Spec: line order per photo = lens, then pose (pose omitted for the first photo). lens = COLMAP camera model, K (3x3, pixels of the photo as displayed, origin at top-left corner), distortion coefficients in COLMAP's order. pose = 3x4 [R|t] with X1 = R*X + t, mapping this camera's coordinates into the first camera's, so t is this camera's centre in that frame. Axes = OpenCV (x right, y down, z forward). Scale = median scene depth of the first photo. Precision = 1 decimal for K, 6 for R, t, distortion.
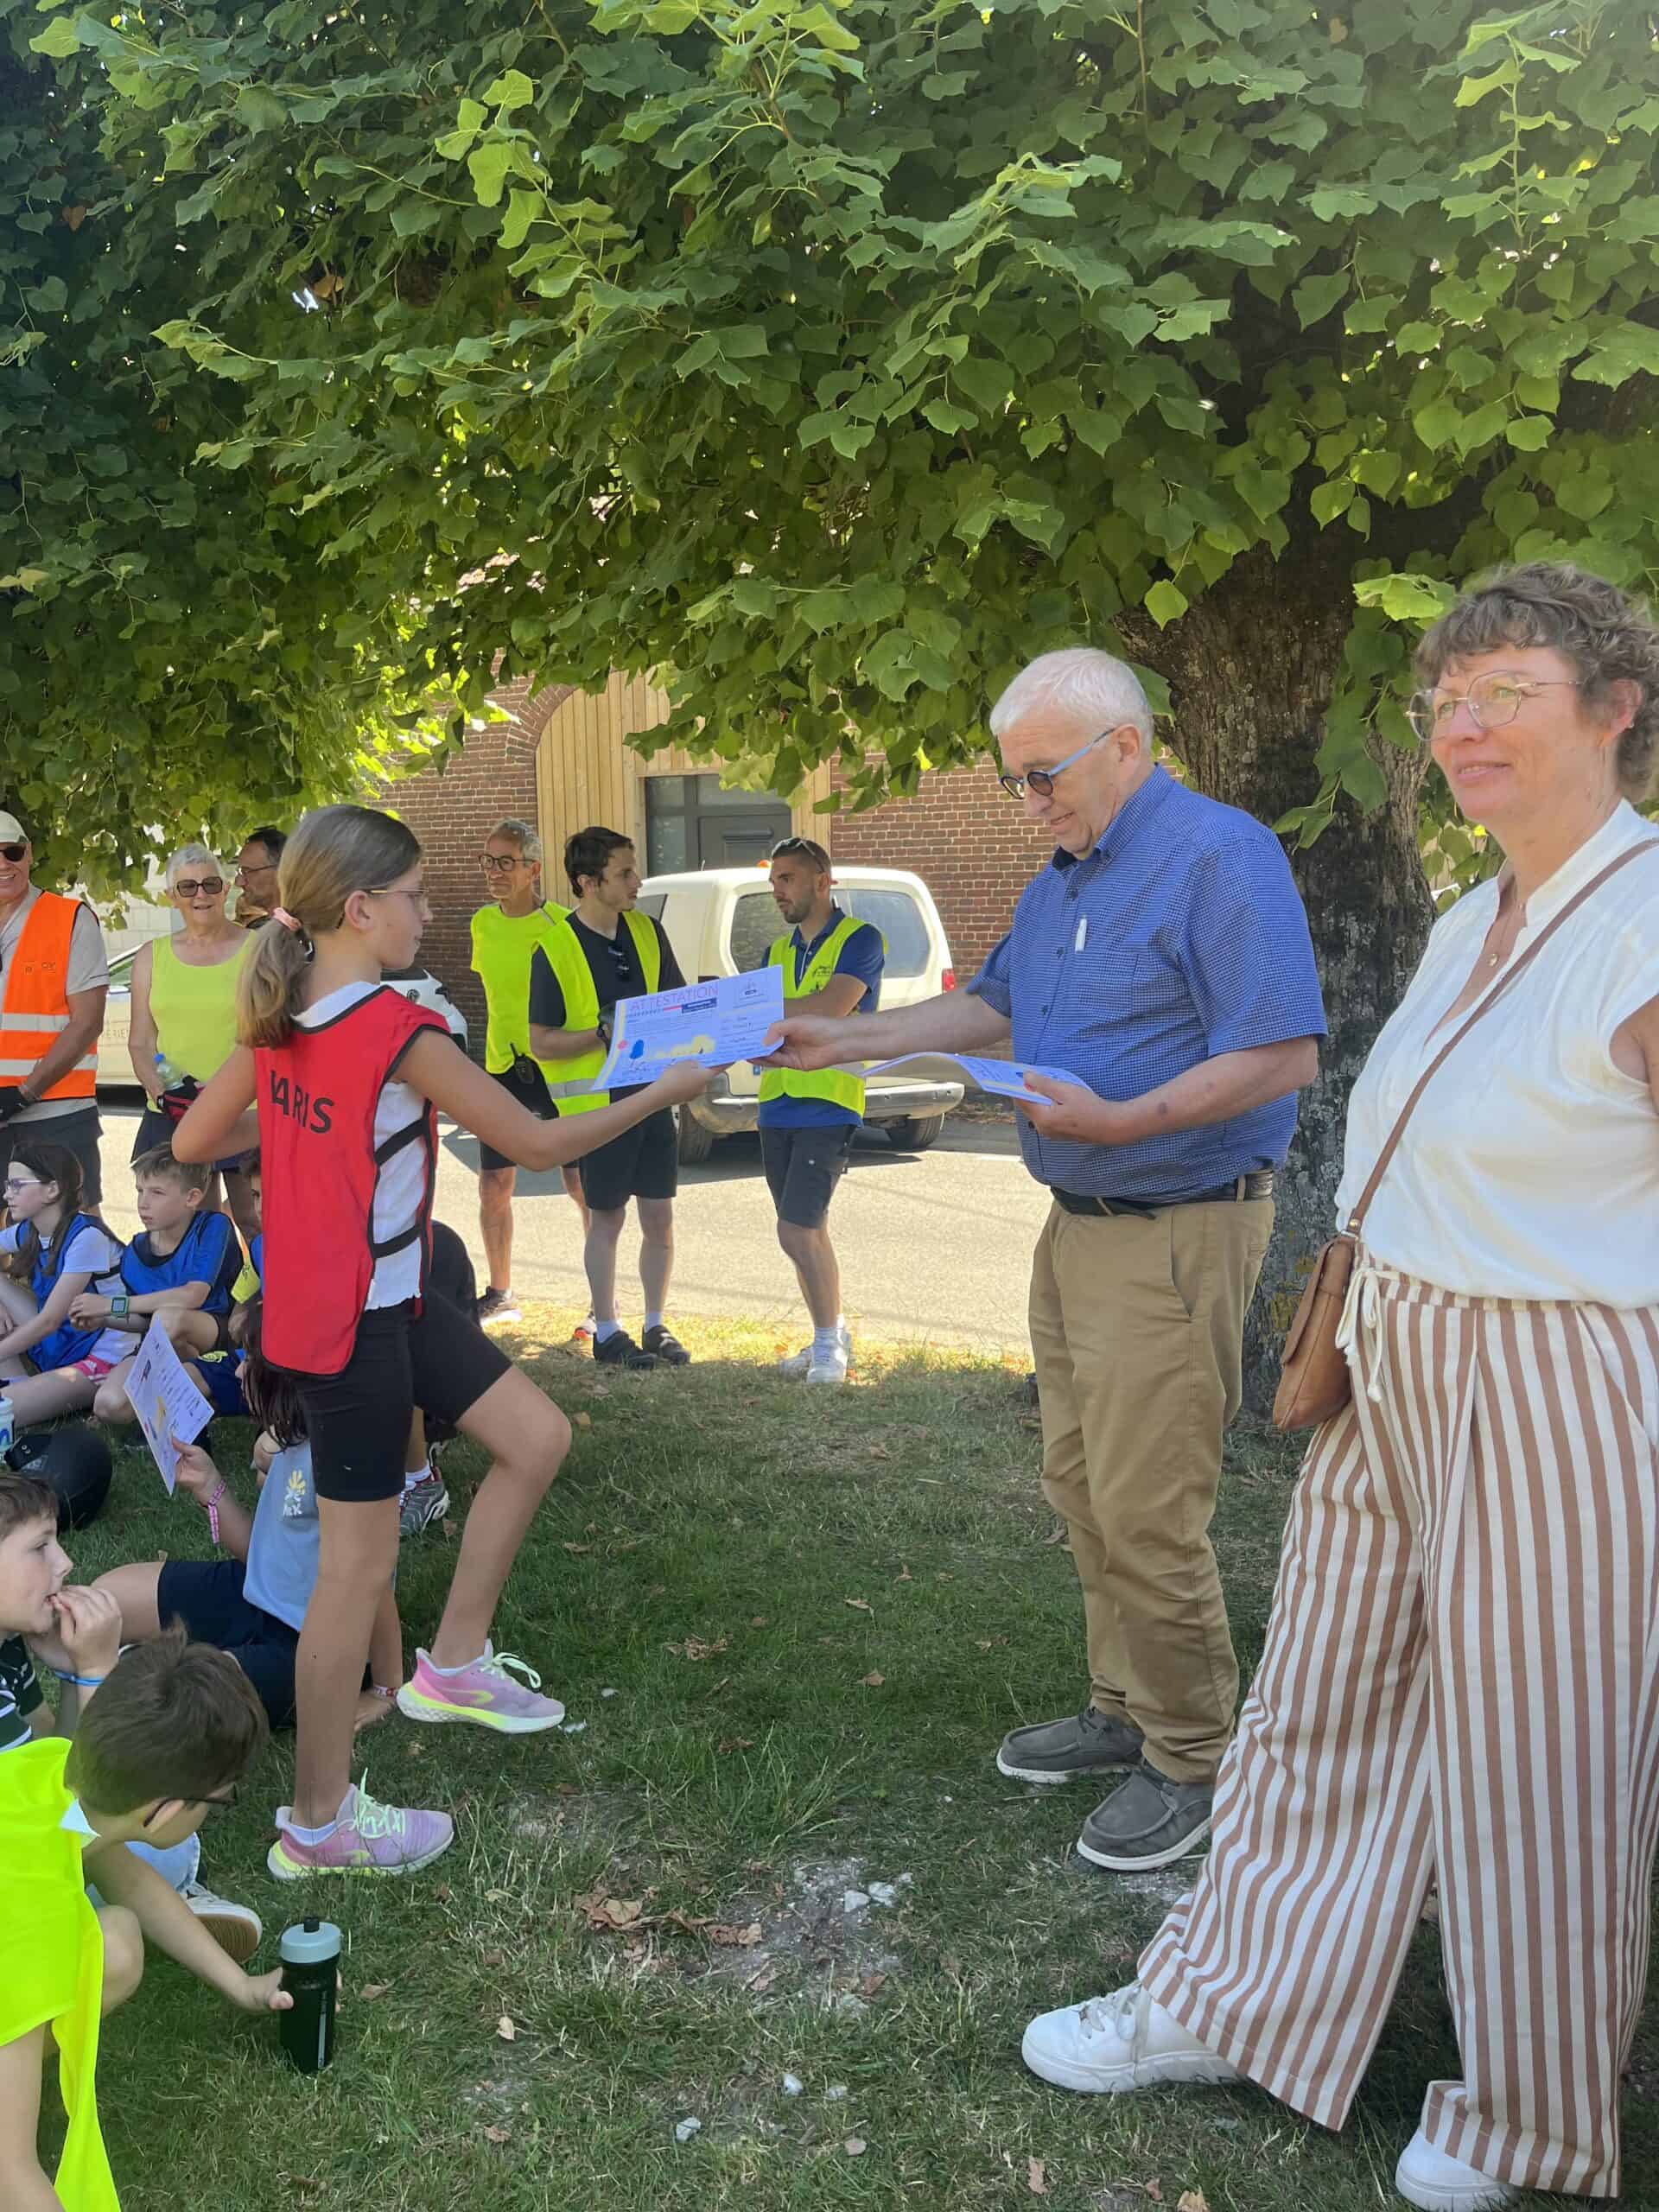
lens RADIAL K [[1679.2, 0, 840.4], [0, 1679.2, 1091.0], [0, 0, 1]] dist [0.035072, -0.065707]
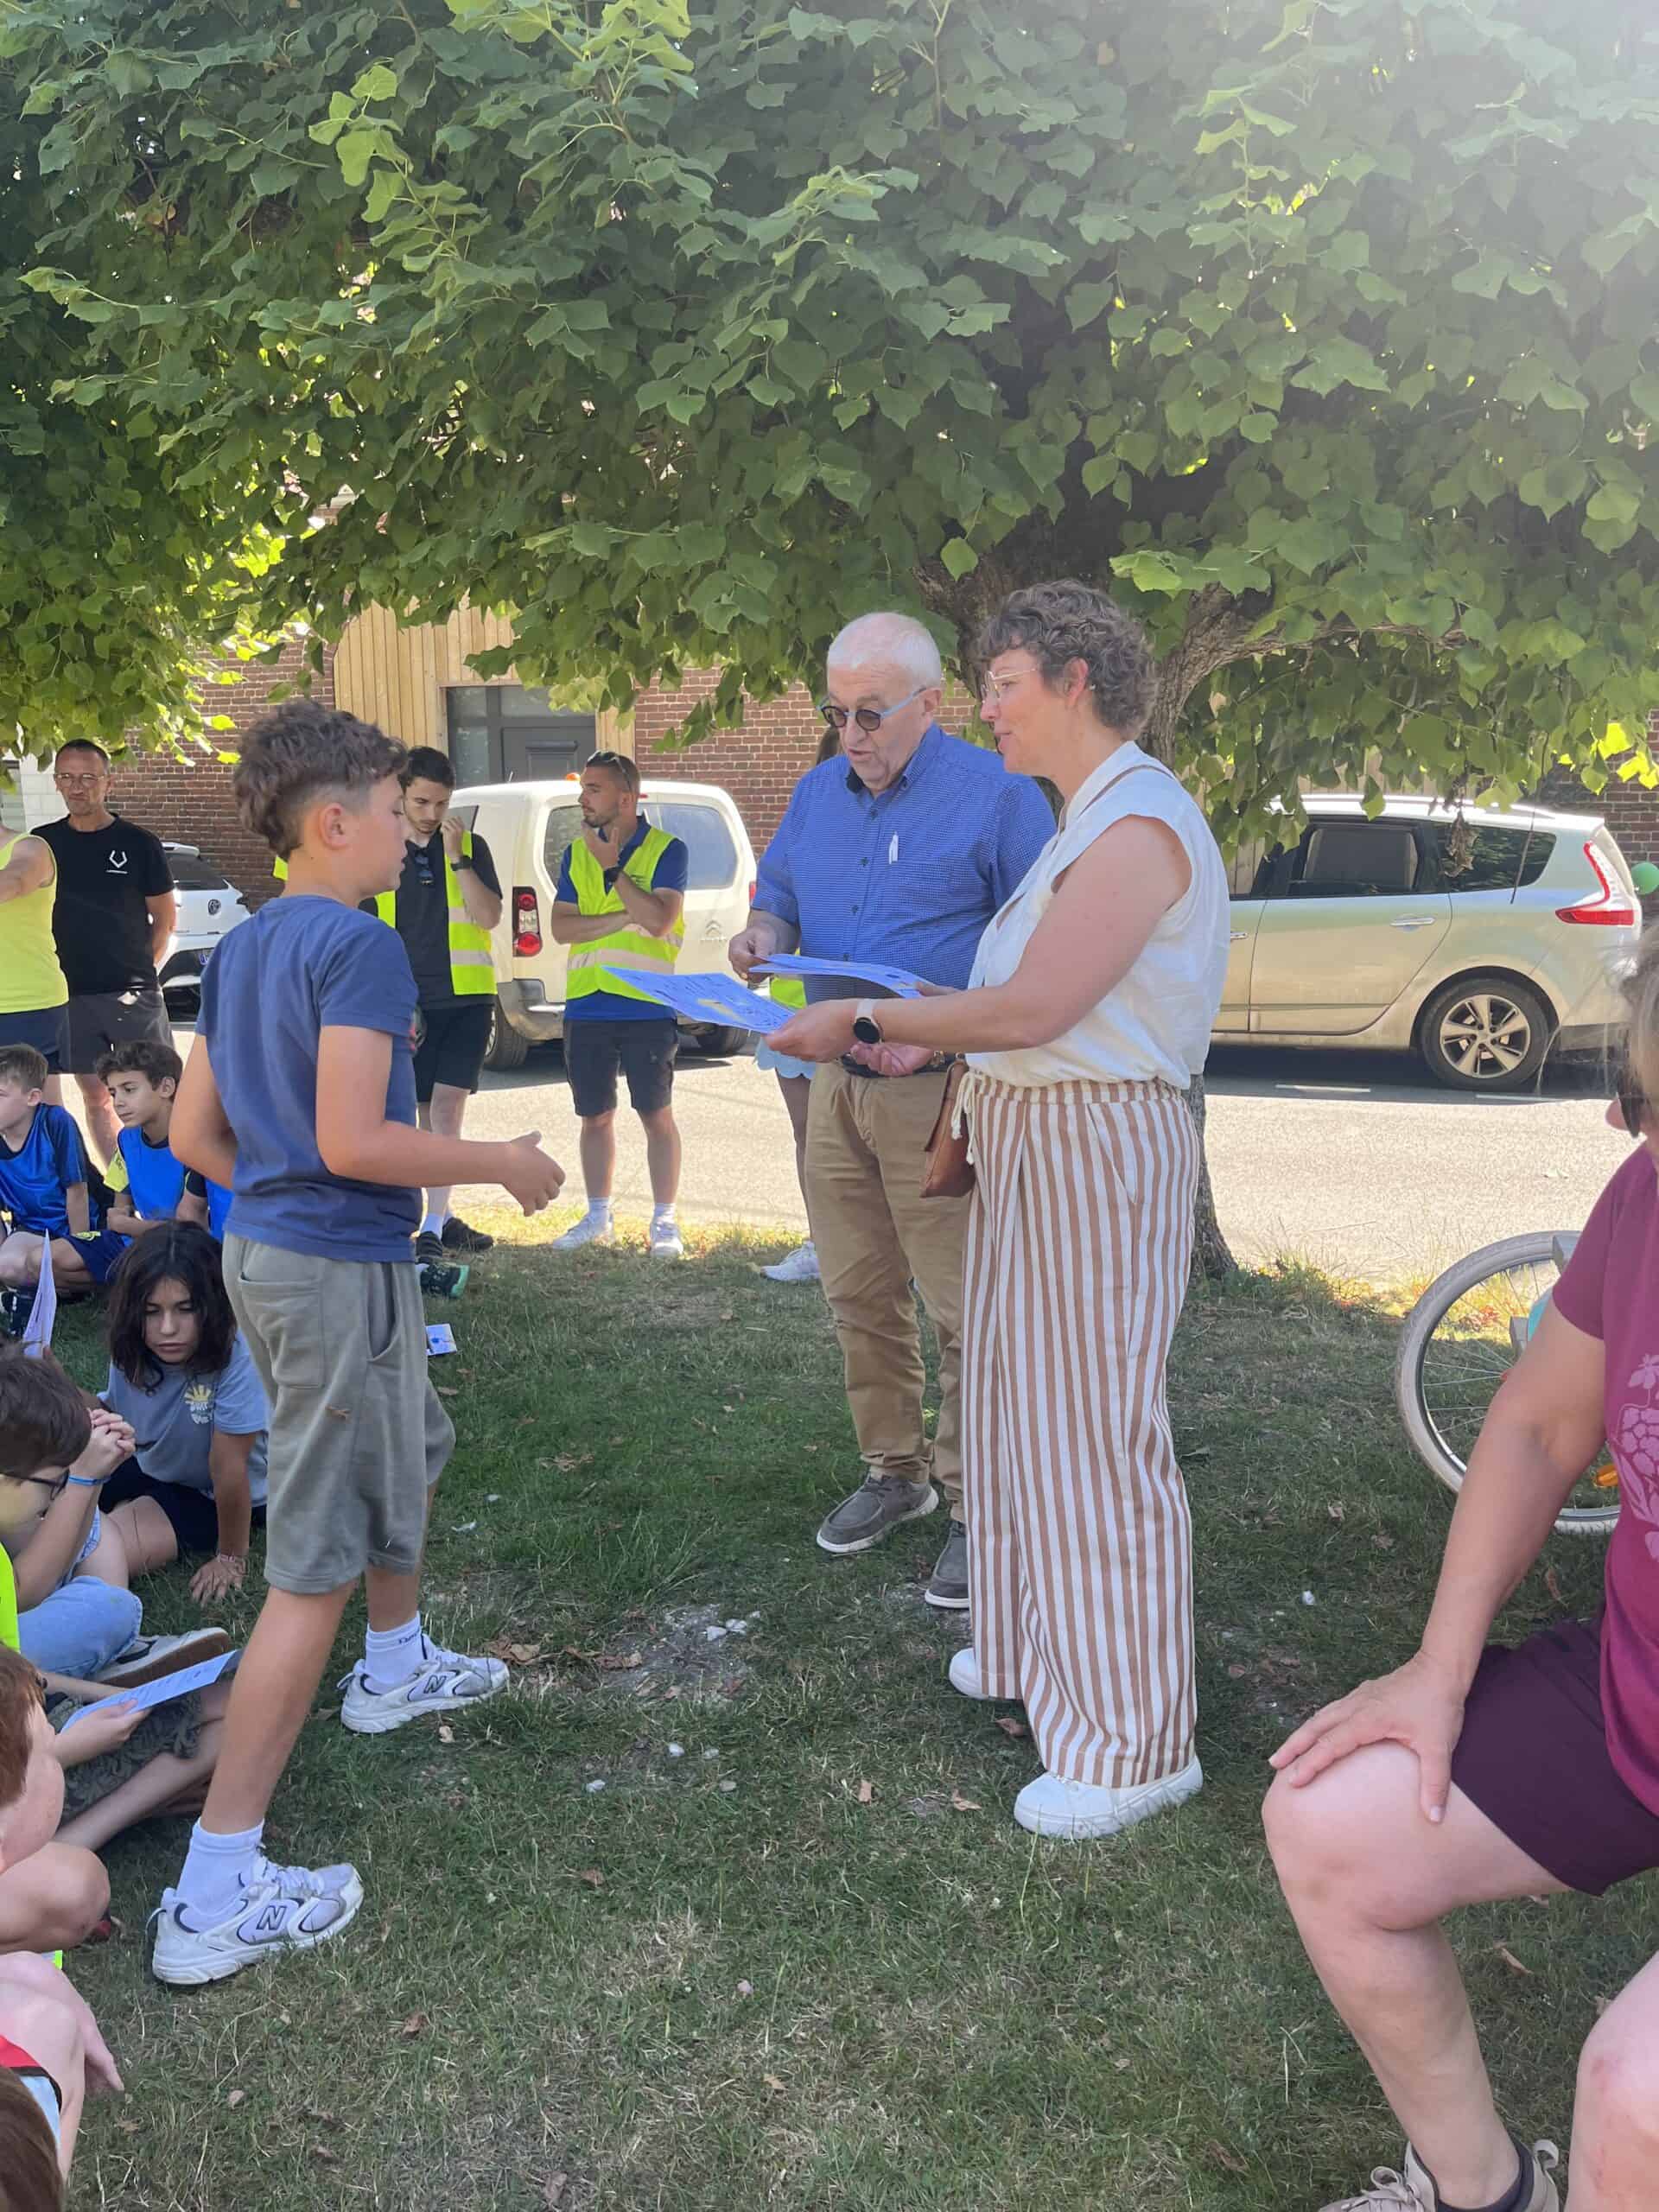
lens RADIAL K [[1679.2, 0, 840.4], [0, 1679.2, 1091.0], [0, 0, 1]] dist [0.035072, -0.065707]
pose [[0.992732, -0.012711, 0.119676, -0.031846], [0.006582, 0.998653, 0.051471, 0.014068], [-0.120169, -0.050309, 0.991478, -0.161228]]
